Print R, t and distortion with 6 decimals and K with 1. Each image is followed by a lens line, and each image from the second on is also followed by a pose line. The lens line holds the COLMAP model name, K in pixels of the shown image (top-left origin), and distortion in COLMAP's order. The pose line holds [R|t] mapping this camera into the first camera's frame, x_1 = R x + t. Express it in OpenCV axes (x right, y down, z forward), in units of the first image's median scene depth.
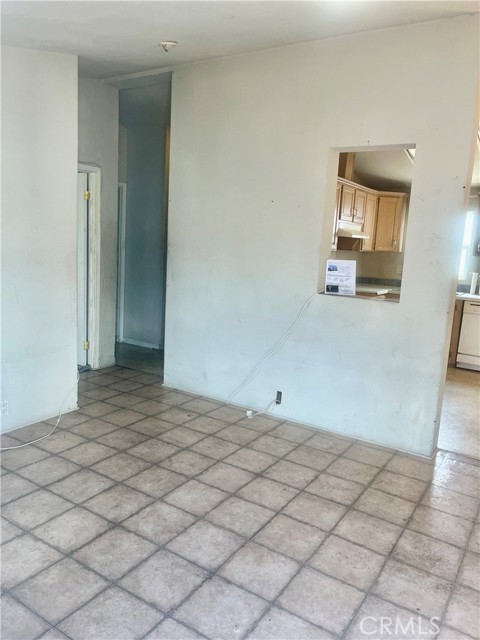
lens RADIAL K [[486.9, 0, 242.3], [0, 486.9, 327.3], [0, 0, 1]] dist [0.069197, -0.097538]
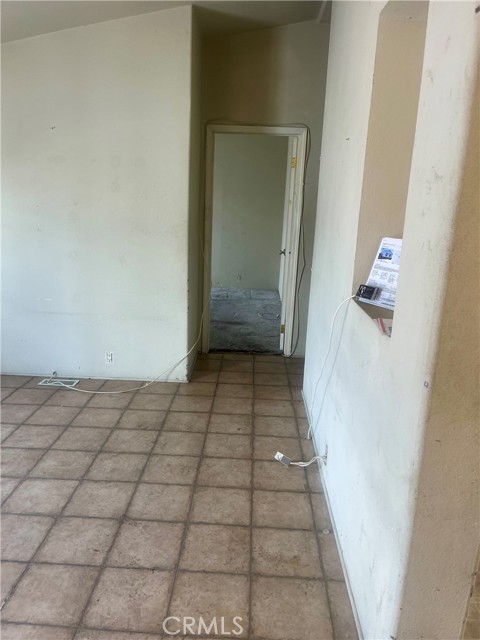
lens RADIAL K [[486.9, 0, 242.3], [0, 486.9, 327.3], [0, 0, 1]] dist [0.069197, -0.097538]
pose [[0.511240, 0.182799, -0.839773, 0.660773], [-0.164165, 0.979898, 0.113360, -0.091737], [0.843613, 0.079907, 0.530972, 0.695162]]
